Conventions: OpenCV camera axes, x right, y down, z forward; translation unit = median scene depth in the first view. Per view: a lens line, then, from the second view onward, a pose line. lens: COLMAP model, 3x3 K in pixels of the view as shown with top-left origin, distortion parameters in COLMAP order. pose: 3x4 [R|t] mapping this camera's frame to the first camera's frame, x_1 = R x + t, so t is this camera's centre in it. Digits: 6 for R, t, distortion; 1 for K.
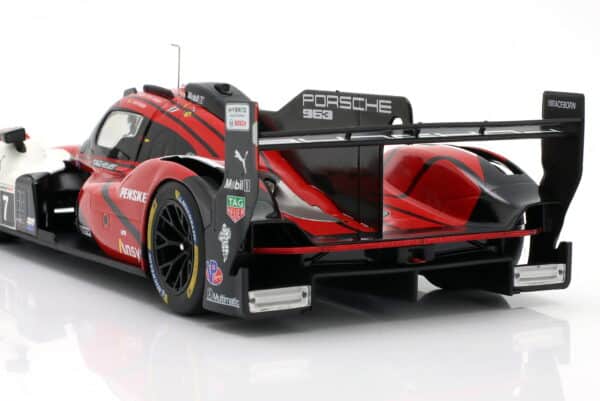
lens RADIAL K [[1675.5, 0, 300.0], [0, 1675.5, 200.5], [0, 0, 1]] dist [-0.066103, -0.309533]
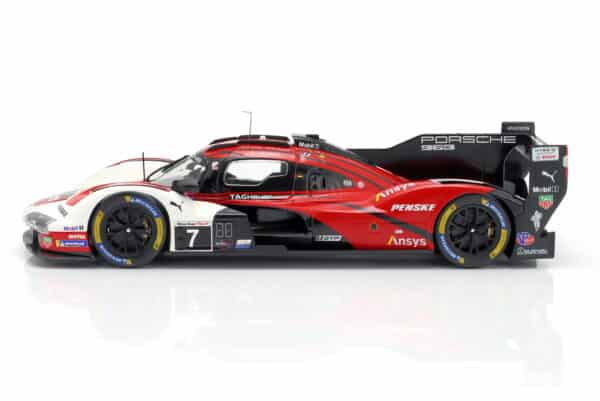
lens RADIAL K [[1466.9, 0, 300.0], [0, 1466.9, 200.5], [0, 0, 1]] dist [-0.024549, -0.028573]
pose [[0.488412, -0.142004, 0.860981, -1.448210], [0.099016, 0.989316, 0.107001, -0.182382], [-0.866977, 0.032990, 0.497254, 0.376911]]
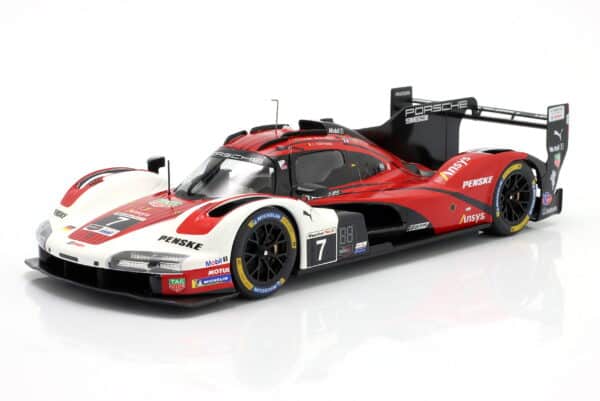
lens RADIAL K [[1466.9, 0, 300.0], [0, 1466.9, 200.5], [0, 0, 1]] dist [-0.024549, -0.028573]
pose [[-0.273510, -0.188649, 0.943188, -1.422865], [0.106070, 0.968682, 0.224507, -0.329407], [-0.956003, 0.161449, -0.244934, 1.547754]]
